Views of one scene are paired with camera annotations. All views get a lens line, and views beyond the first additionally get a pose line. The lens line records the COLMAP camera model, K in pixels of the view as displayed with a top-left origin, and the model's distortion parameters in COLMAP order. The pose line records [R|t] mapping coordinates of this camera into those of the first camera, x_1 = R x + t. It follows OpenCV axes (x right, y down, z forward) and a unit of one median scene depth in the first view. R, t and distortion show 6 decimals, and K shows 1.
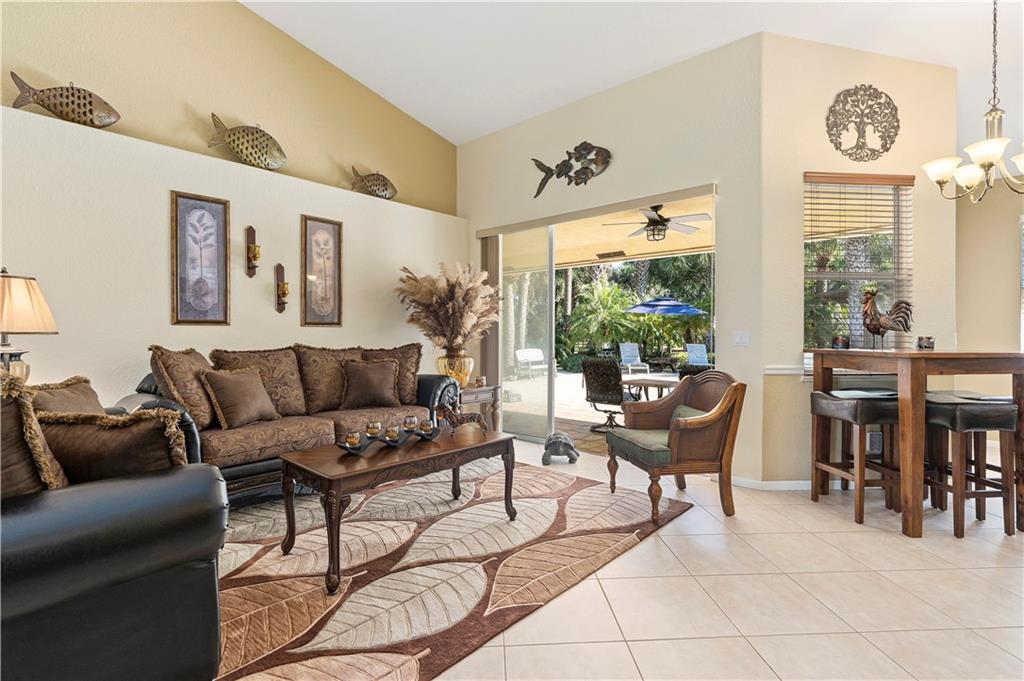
lens RADIAL K [[464.2, 0, 511.9], [0, 464.2, 335.8], [0, 0, 1]] dist [-0.001294, -0.000121]
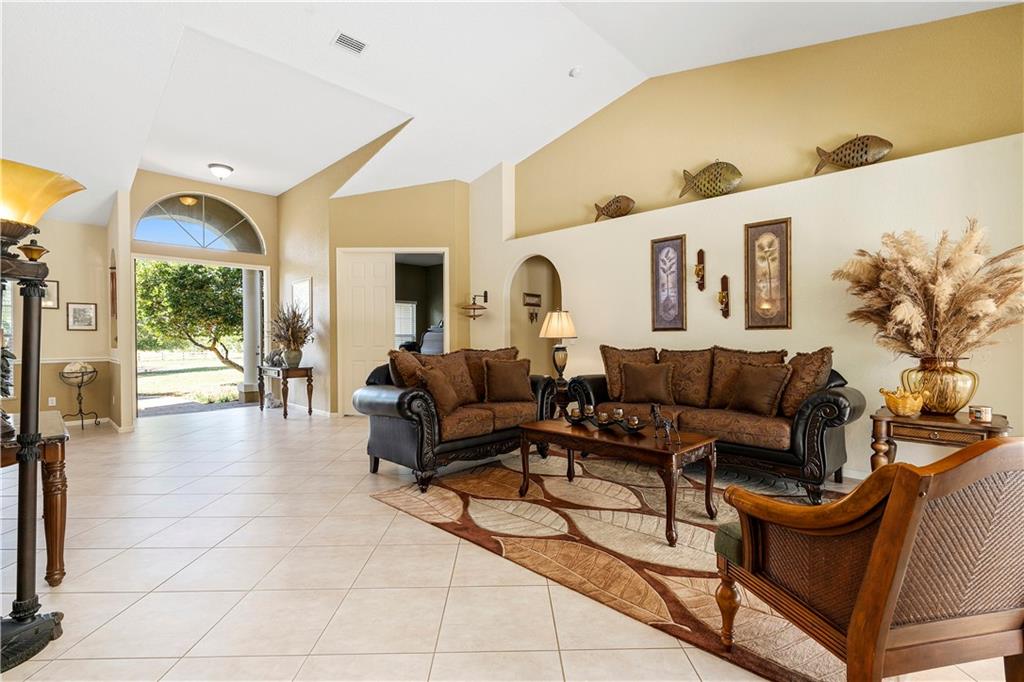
lens RADIAL K [[443.4, 0, 512.0], [0, 443.4, 341.0], [0, 0, 1]] dist [0.000365, -0.000006]
pose [[0.005900, 0.003022, -0.999978, 0.646470], [0.001555, 0.999994, 0.003031, 0.001656], [0.999981, -0.001573, 0.005895, 0.528092]]
